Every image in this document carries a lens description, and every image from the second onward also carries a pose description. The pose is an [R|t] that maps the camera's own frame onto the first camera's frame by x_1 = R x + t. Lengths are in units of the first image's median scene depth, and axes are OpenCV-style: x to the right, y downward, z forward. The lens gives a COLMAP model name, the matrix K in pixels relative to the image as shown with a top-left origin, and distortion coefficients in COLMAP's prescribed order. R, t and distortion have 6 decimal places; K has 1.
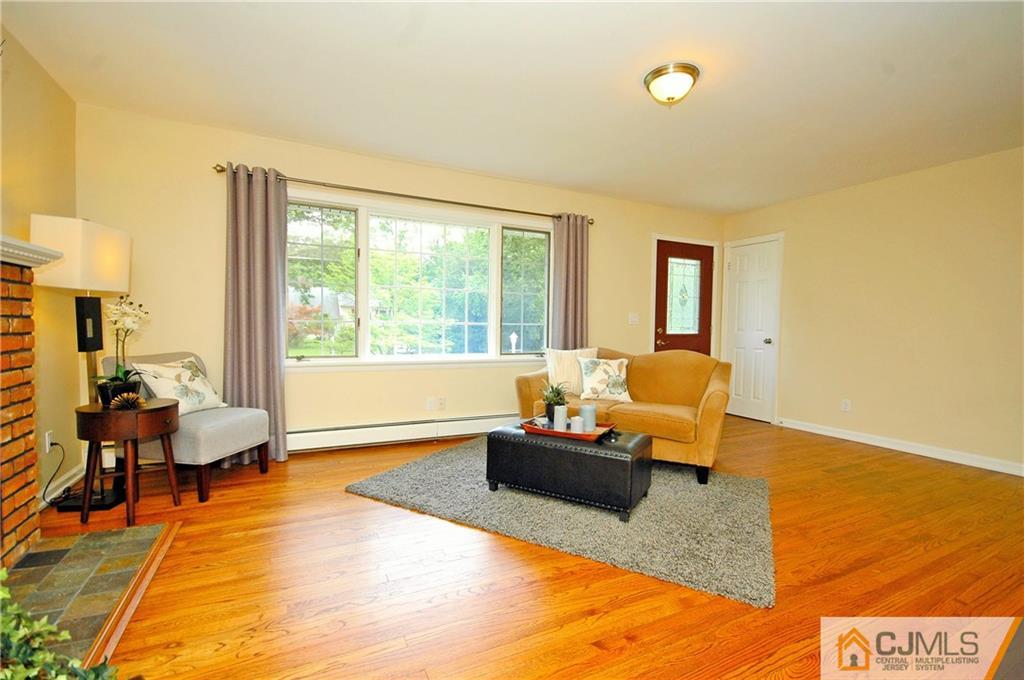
lens RADIAL K [[448.1, 0, 512.0], [0, 448.1, 340.0], [0, 0, 1]] dist [0.000041, 0.000108]
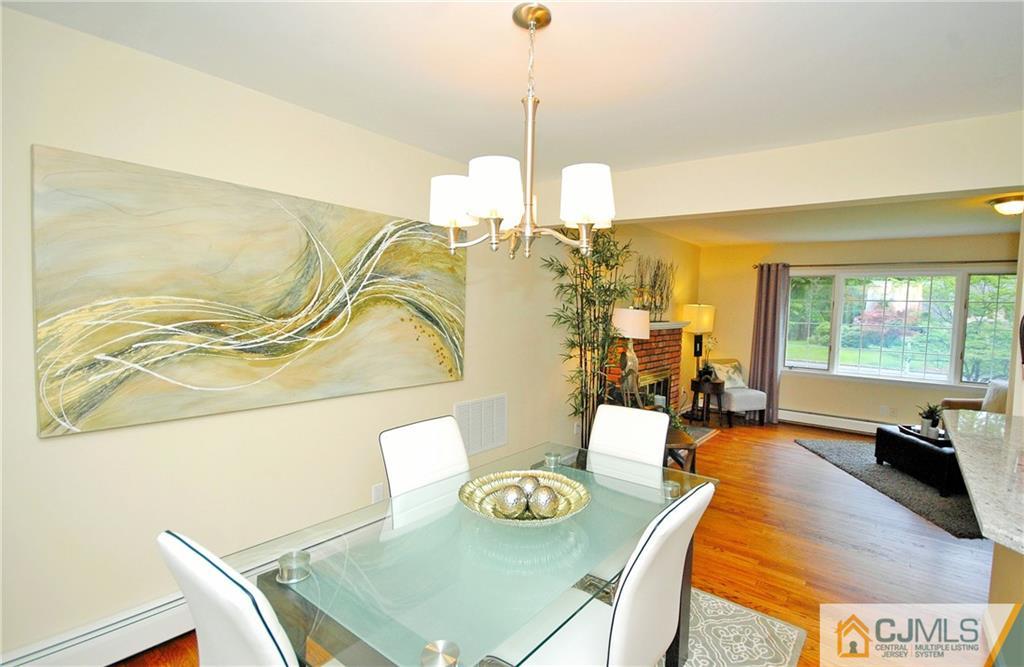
lens RADIAL K [[460.4, 0, 537.2], [0, 460.4, 335.1], [0, 0, 1]] dist [-0.019083, -0.000048]
pose [[0.461206, 0.058764, -0.885345, 0.826126], [-0.055492, 0.997762, 0.037318, -0.128232], [0.885556, 0.031918, 0.463435, -0.895027]]
